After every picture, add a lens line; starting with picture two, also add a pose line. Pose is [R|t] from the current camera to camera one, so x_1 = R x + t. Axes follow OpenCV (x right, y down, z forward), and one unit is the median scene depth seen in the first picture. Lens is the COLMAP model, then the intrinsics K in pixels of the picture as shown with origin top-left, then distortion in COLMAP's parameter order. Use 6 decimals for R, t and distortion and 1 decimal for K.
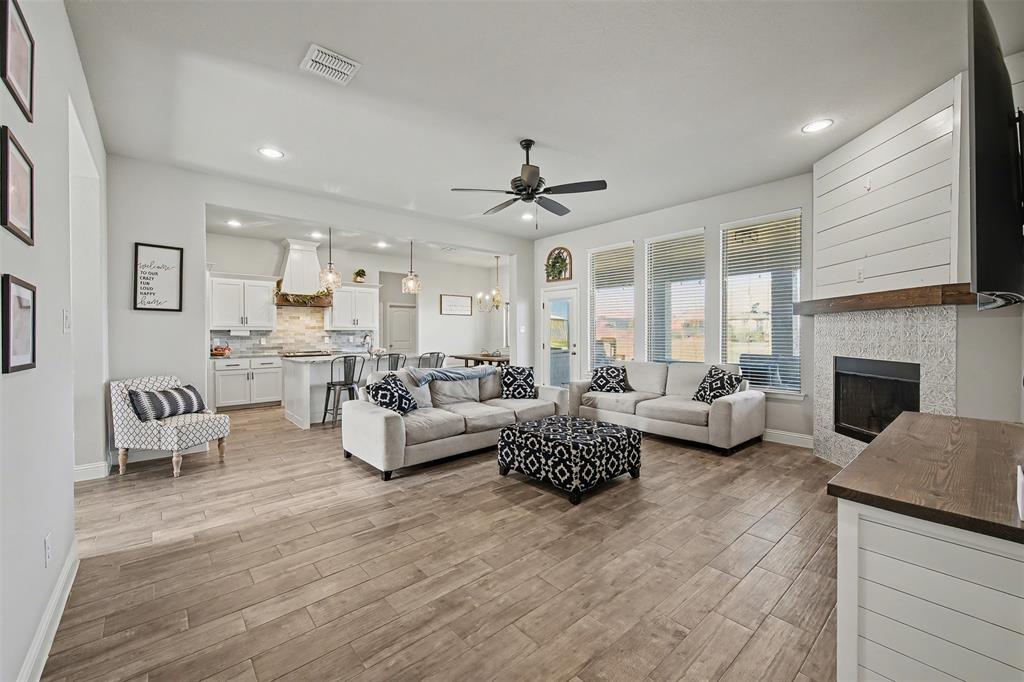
lens RADIAL K [[406.6, 0, 513.7], [0, 406.6, 335.7], [0, 0, 1]] dist [0.000131, -0.000010]
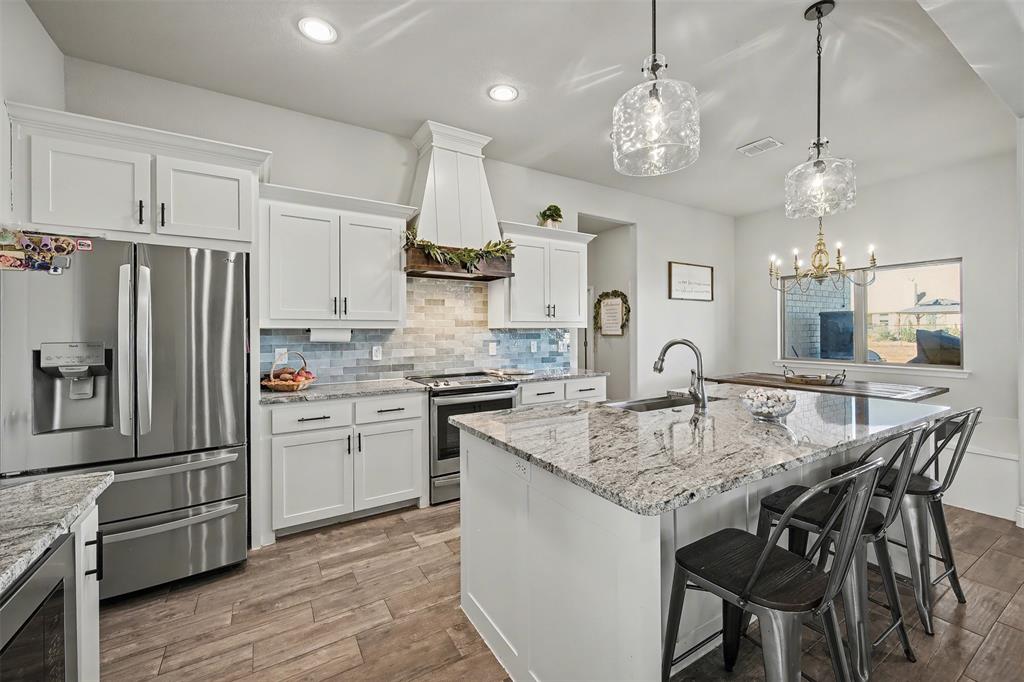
lens RADIAL K [[406.6, 0, 513.7], [0, 406.6, 335.7], [0, 0, 1]] dist [0.000131, -0.000010]
pose [[0.984804, -0.002124, -0.173657, -0.379488], [0.002431, 0.999996, 0.001558, -0.006156], [0.173653, -0.001956, 0.984805, 0.567697]]
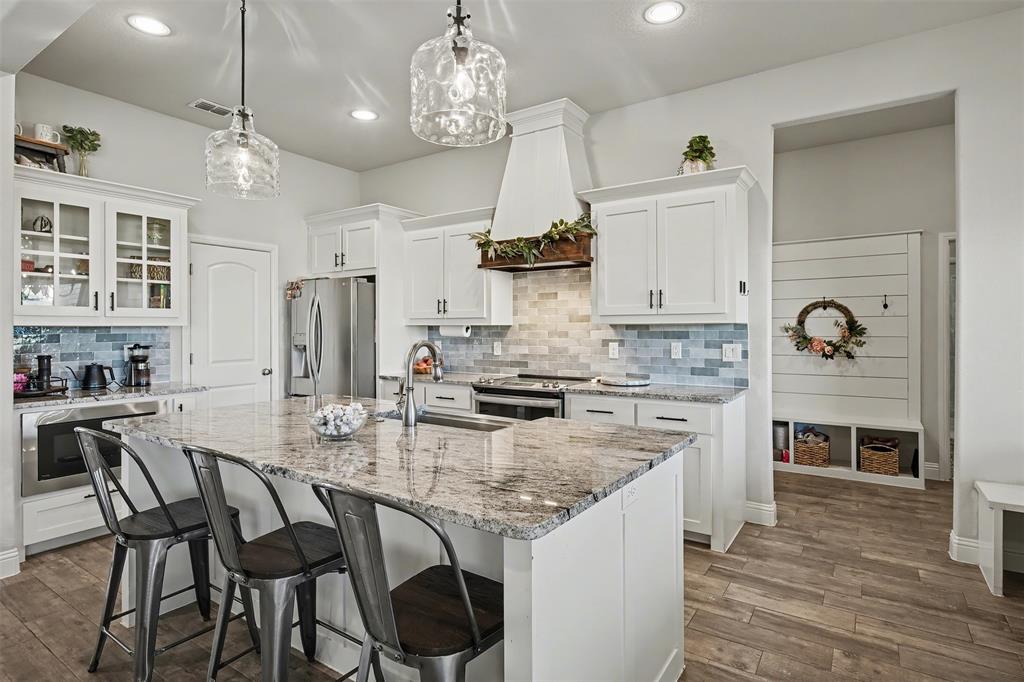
lens RADIAL K [[536.0, 0, 509.8], [0, 536.0, 325.8], [0, 0, 1]] dist [-0.001934, -0.000379]
pose [[0.245643, -0.003380, -0.969355, 0.003767], [-0.006052, 0.999969, -0.005021, -0.009900], [0.969342, 0.007099, 0.245615, 0.848048]]
